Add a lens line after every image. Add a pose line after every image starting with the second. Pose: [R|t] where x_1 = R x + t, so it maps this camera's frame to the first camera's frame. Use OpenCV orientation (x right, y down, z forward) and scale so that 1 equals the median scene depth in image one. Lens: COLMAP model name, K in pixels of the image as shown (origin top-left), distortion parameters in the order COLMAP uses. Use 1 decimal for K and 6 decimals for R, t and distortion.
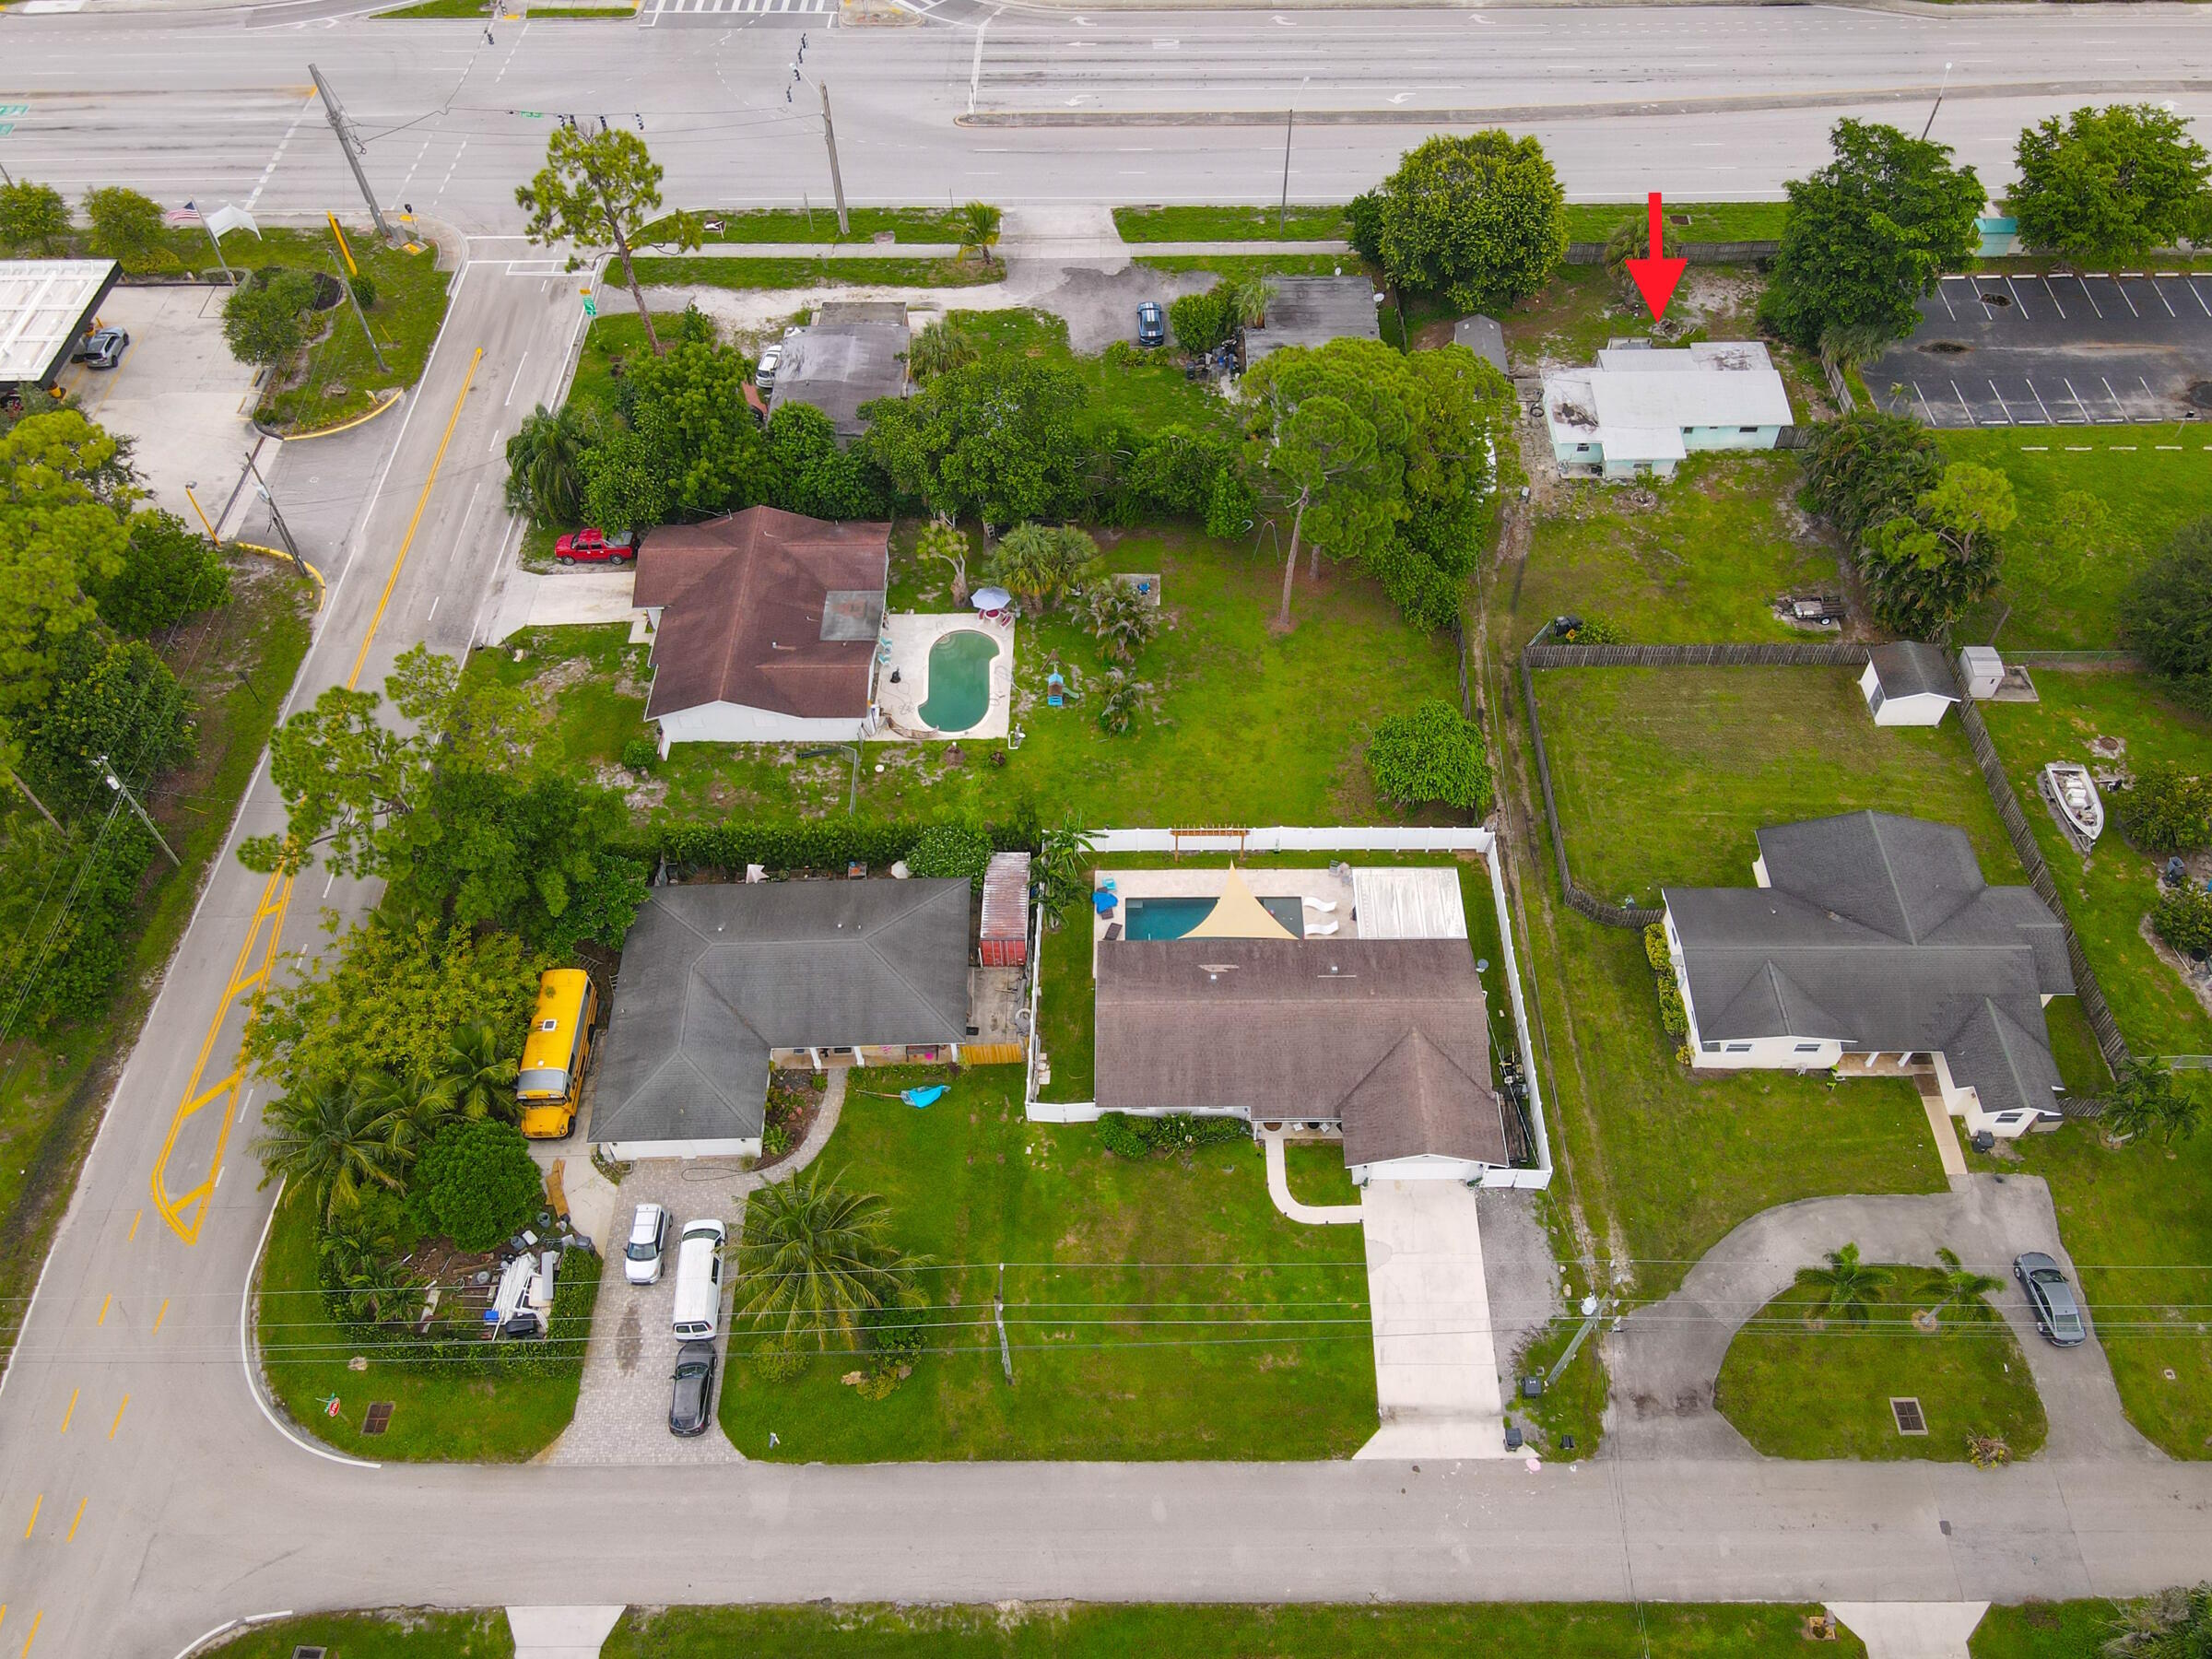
lens RADIAL K [[1670.6, 0, 1132.7], [0, 1670.6, 889.8], [0, 0, 1]] dist [0.002254, 0.015647]
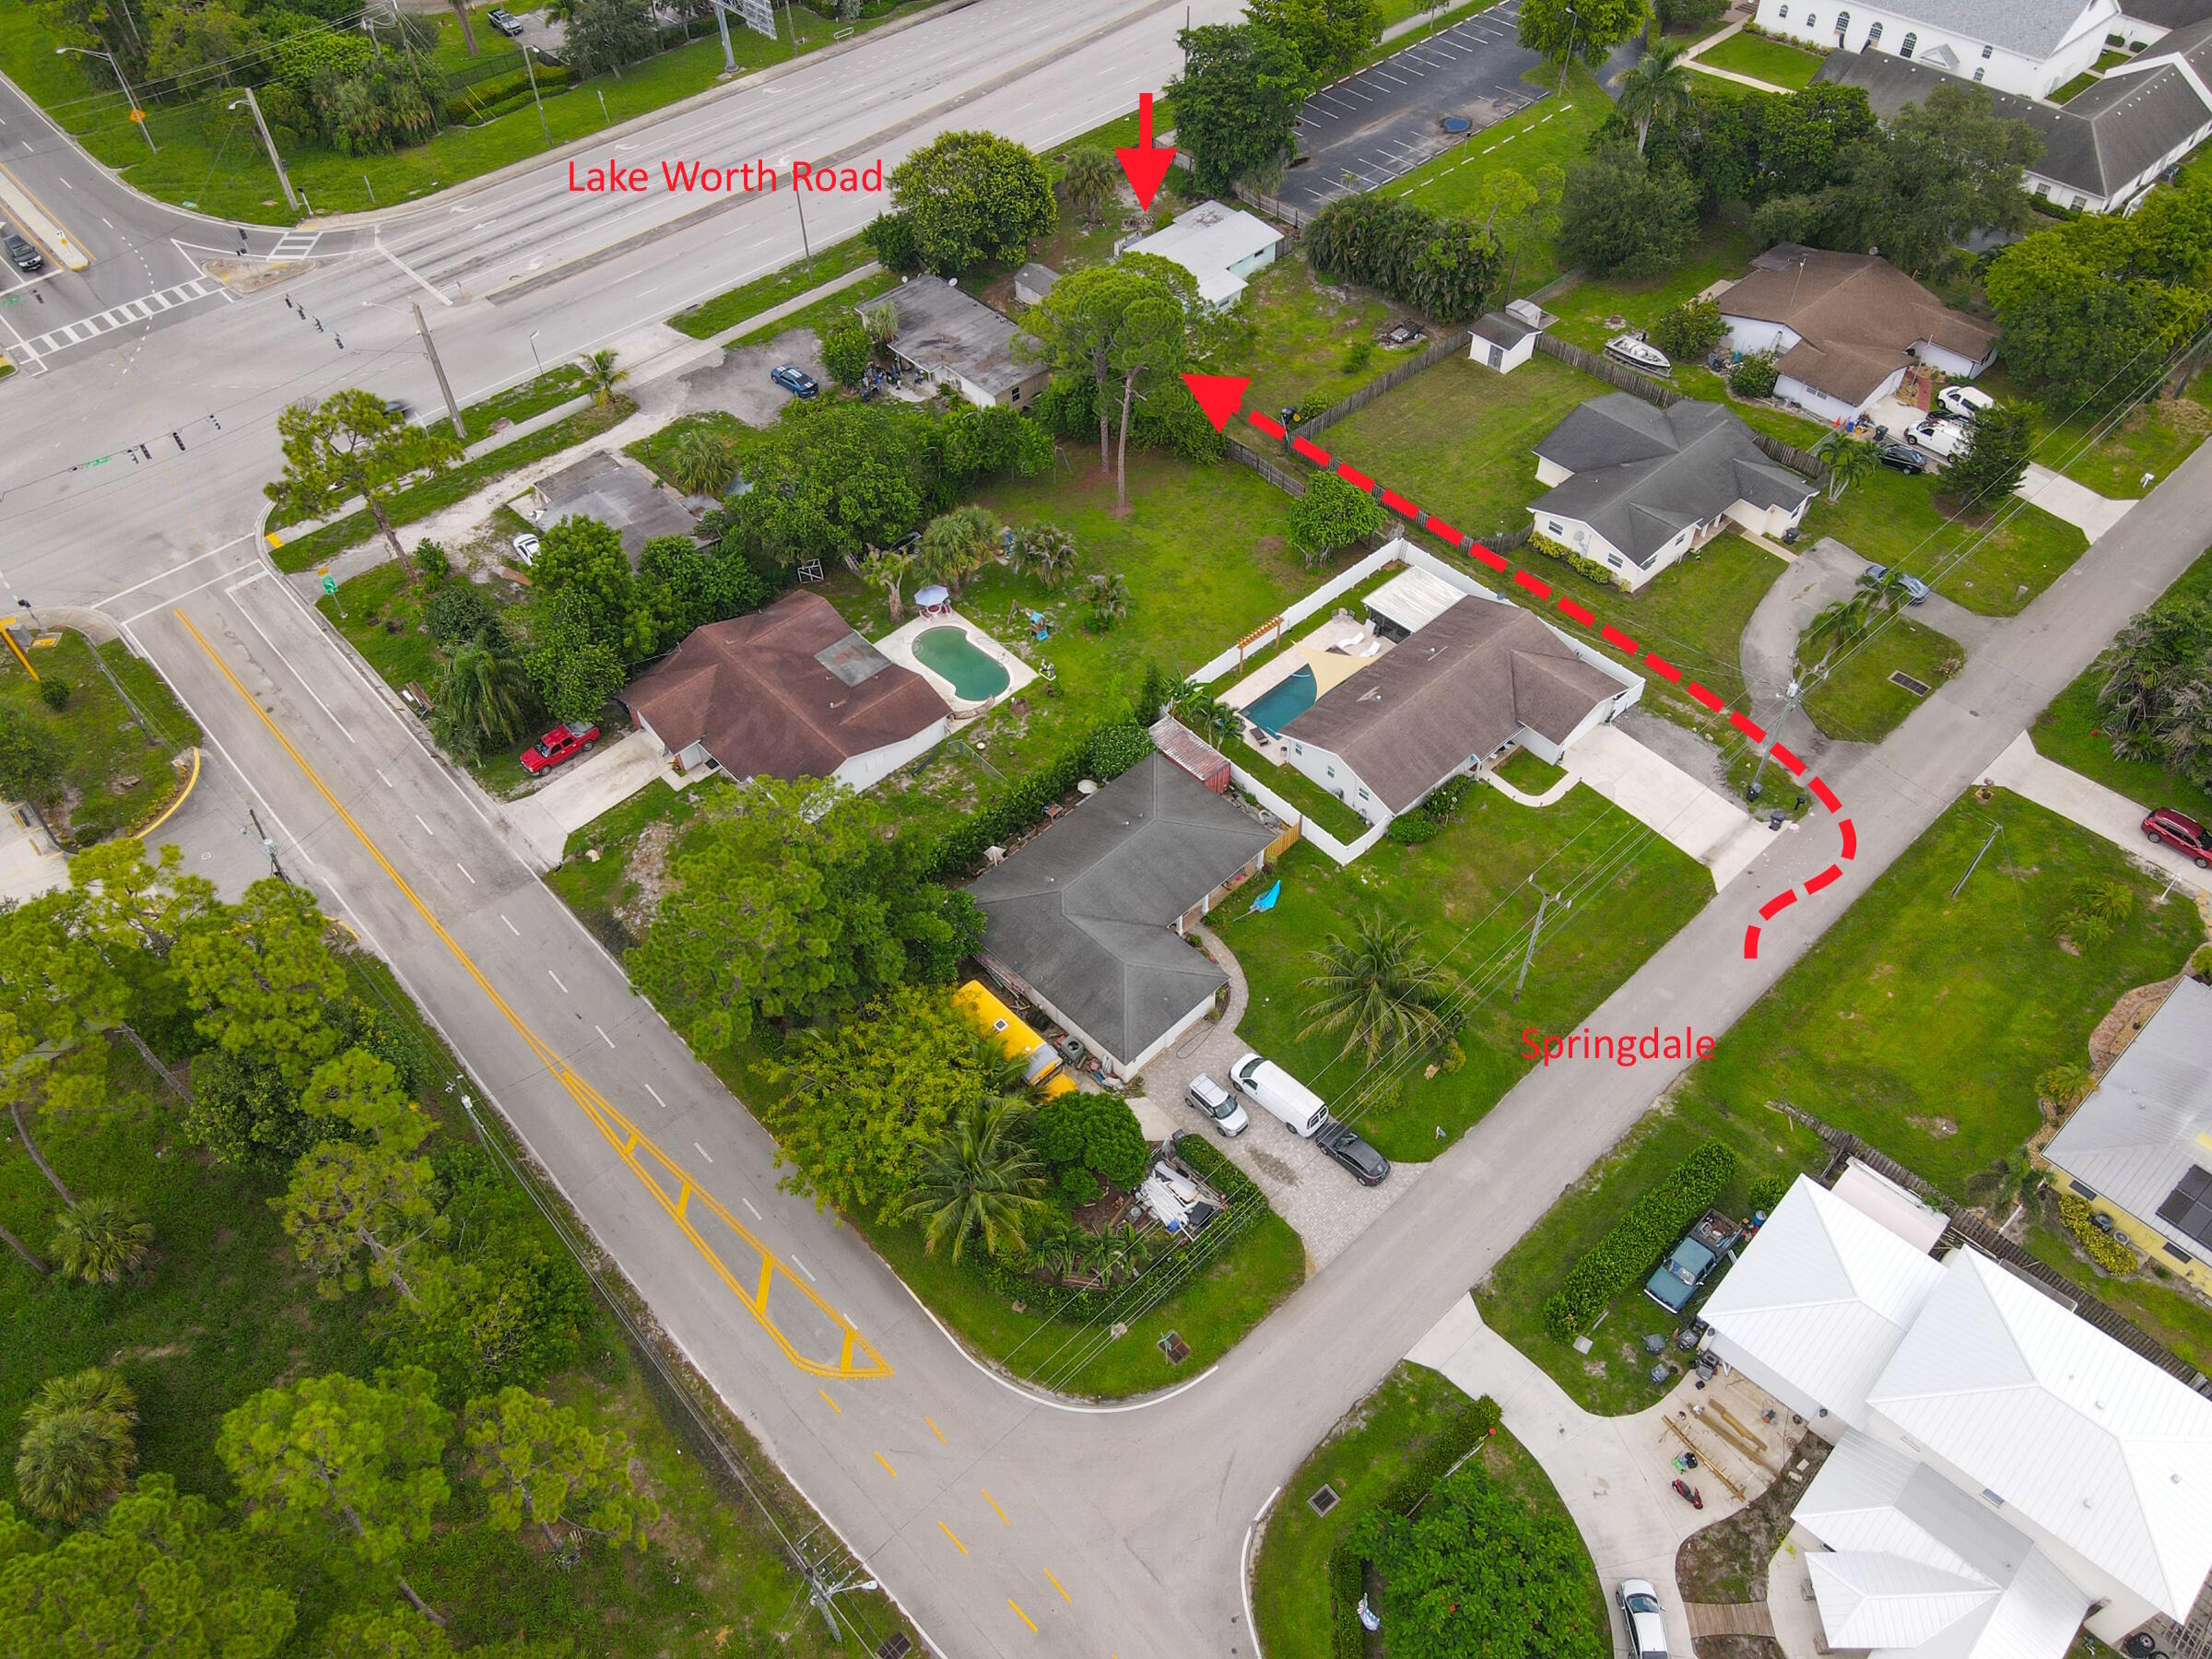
lens RADIAL K [[1630.1, 0, 1103.6], [0, 1630.1, 824.9], [0, 0, 1]] dist [-0.008108, 0.040003]
pose [[0.735709, -0.512435, 0.442881, -0.602743], [0.549434, 0.833907, 0.052157, -0.039760], [-0.396048, 0.204962, 0.895062, -0.007021]]
